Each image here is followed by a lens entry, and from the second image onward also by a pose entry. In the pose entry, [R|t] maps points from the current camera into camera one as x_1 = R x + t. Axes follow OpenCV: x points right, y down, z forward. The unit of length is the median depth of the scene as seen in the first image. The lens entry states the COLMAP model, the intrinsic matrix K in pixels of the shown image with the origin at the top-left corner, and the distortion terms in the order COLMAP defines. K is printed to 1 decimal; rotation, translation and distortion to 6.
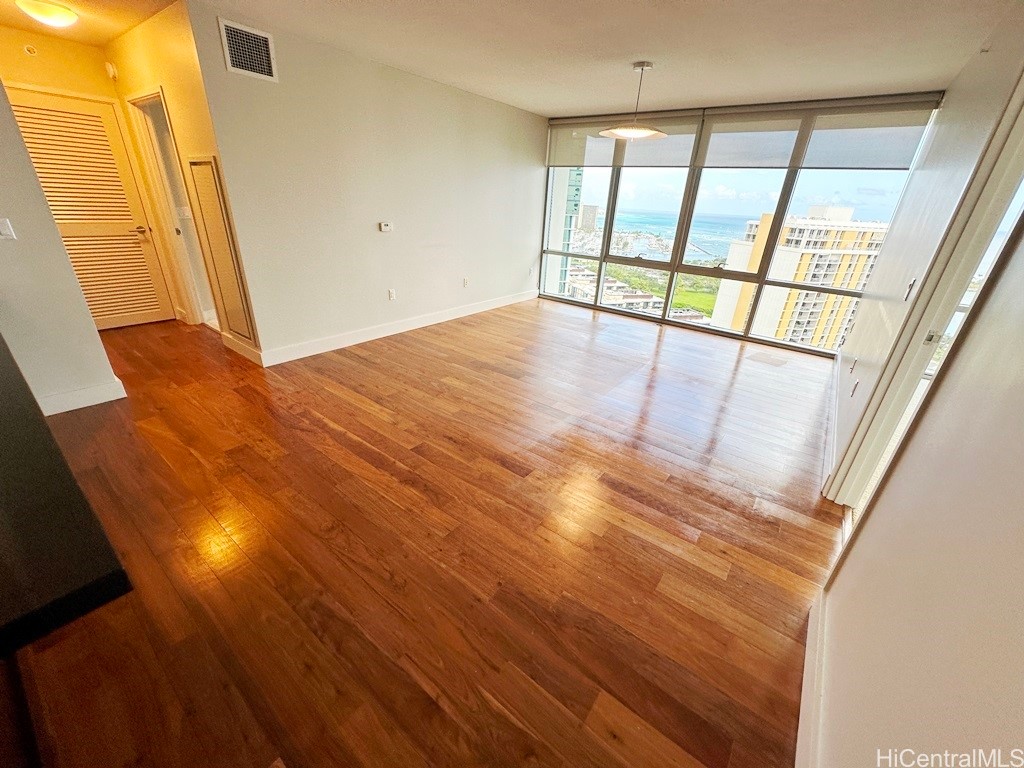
lens RADIAL K [[409.9, 0, 513.4], [0, 409.9, 383.2], [0, 0, 1]] dist [-0.005693, 0.000884]
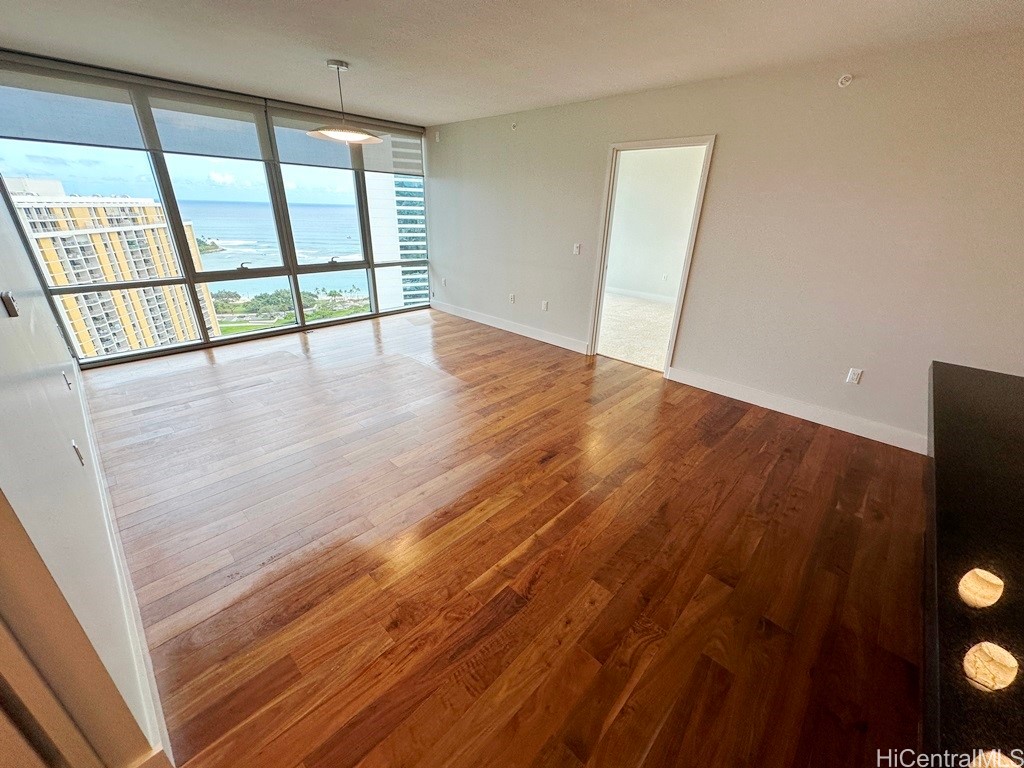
lens RADIAL K [[409.9, 0, 512.1], [0, 409.9, 385.2], [0, 0, 1]] dist [-0.005693, 0.000884]
pose [[0.104955, -0.440935, 0.891381, -0.475124], [0.384507, 0.844616, 0.372528, -0.207329], [-0.917136, 0.303644, 0.258190, 0.365736]]
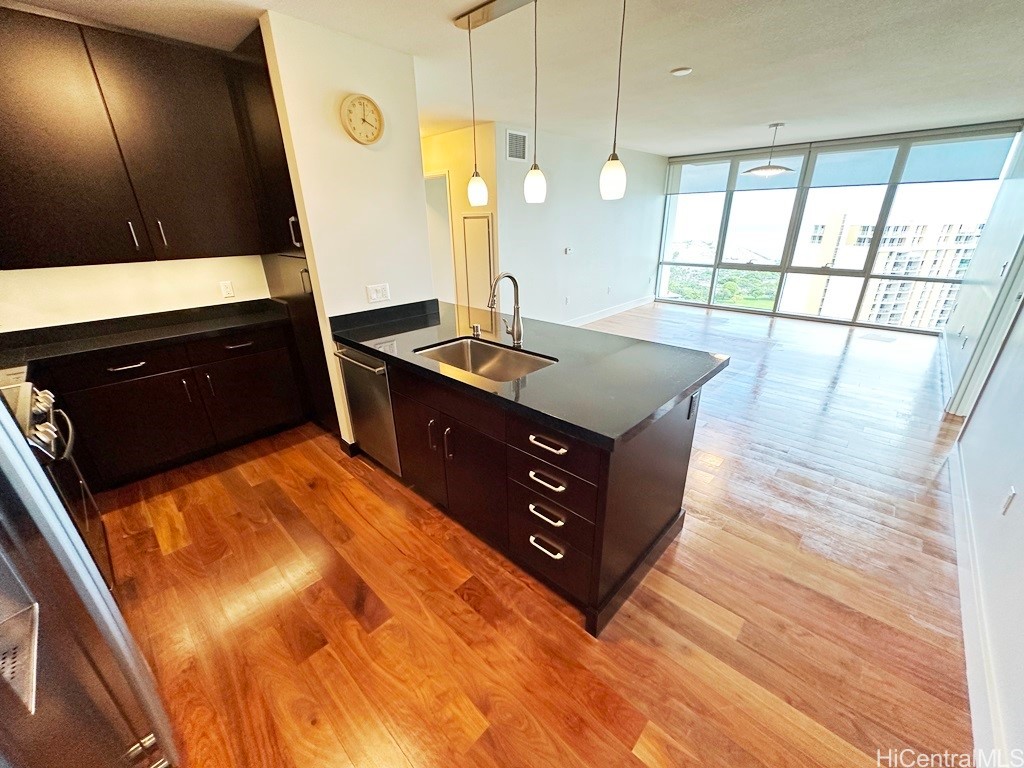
lens RADIAL K [[409.9, 0, 508.7], [0, 409.9, 383.5], [0, 0, 1]] dist [-0.005693, 0.000884]
pose [[0.991798, -0.023354, -0.125664, -0.259479], [0.018230, 0.998961, -0.041780, 0.086898], [0.126509, 0.039146, 0.991193, -0.276216]]
